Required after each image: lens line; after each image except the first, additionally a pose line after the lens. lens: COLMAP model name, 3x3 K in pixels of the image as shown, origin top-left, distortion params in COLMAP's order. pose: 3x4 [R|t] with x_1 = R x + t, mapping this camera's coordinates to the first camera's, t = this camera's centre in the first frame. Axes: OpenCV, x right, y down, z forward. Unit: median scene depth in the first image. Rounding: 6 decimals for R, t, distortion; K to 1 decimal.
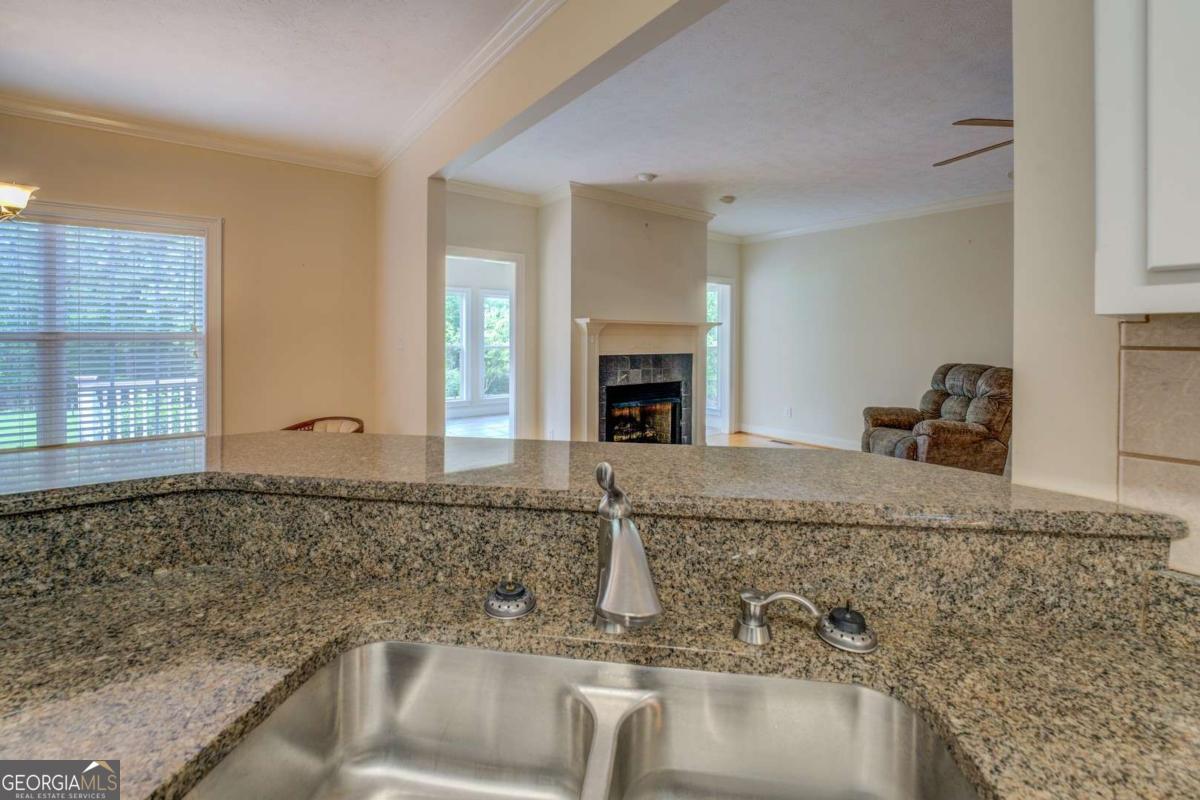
lens RADIAL K [[504.9, 0, 597.7], [0, 504.9, 344.2], [0, 0, 1]] dist [-0.021287, 0.000918]
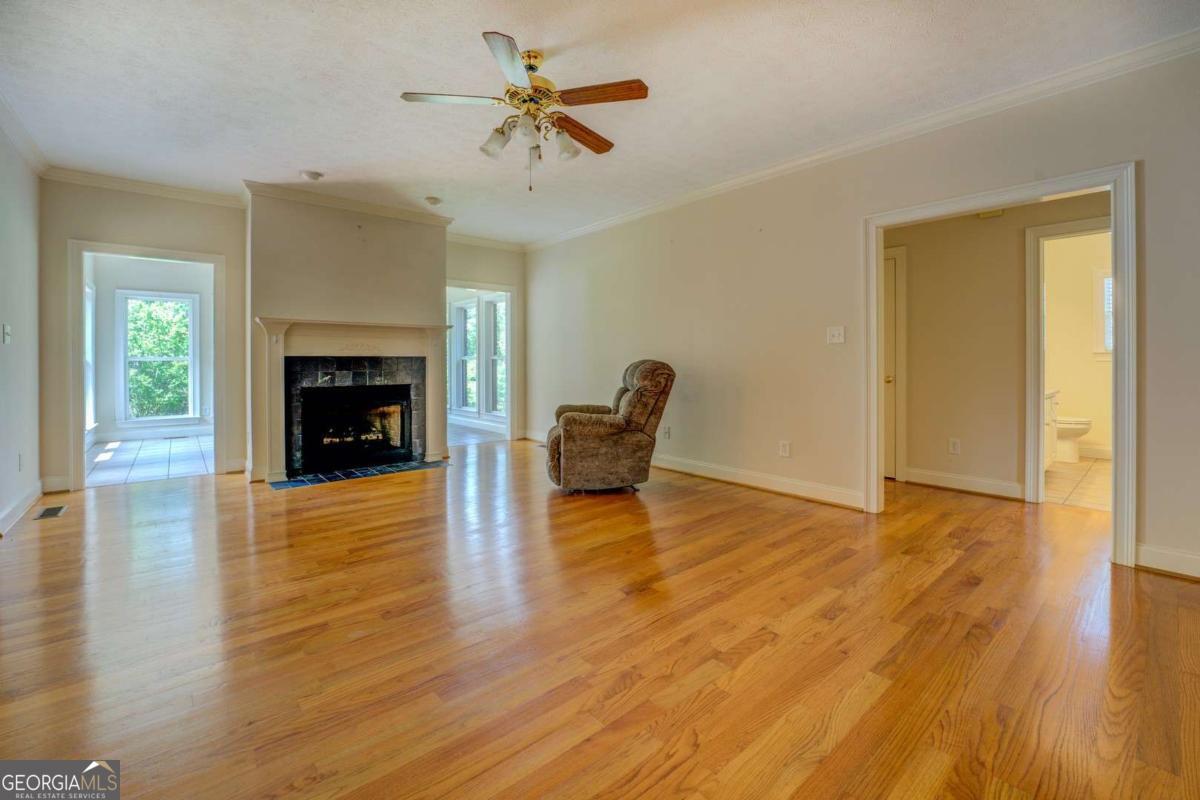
lens RADIAL K [[504.9, 0, 598.4], [0, 504.9, 363.1], [0, 0, 1]] dist [-0.021287, 0.000918]
pose [[0.998456, -0.009737, 0.054683, 0.522277], [0.010216, 0.999912, -0.008492, 0.047310], [-0.054596, 0.009037, 0.998468, -0.016998]]
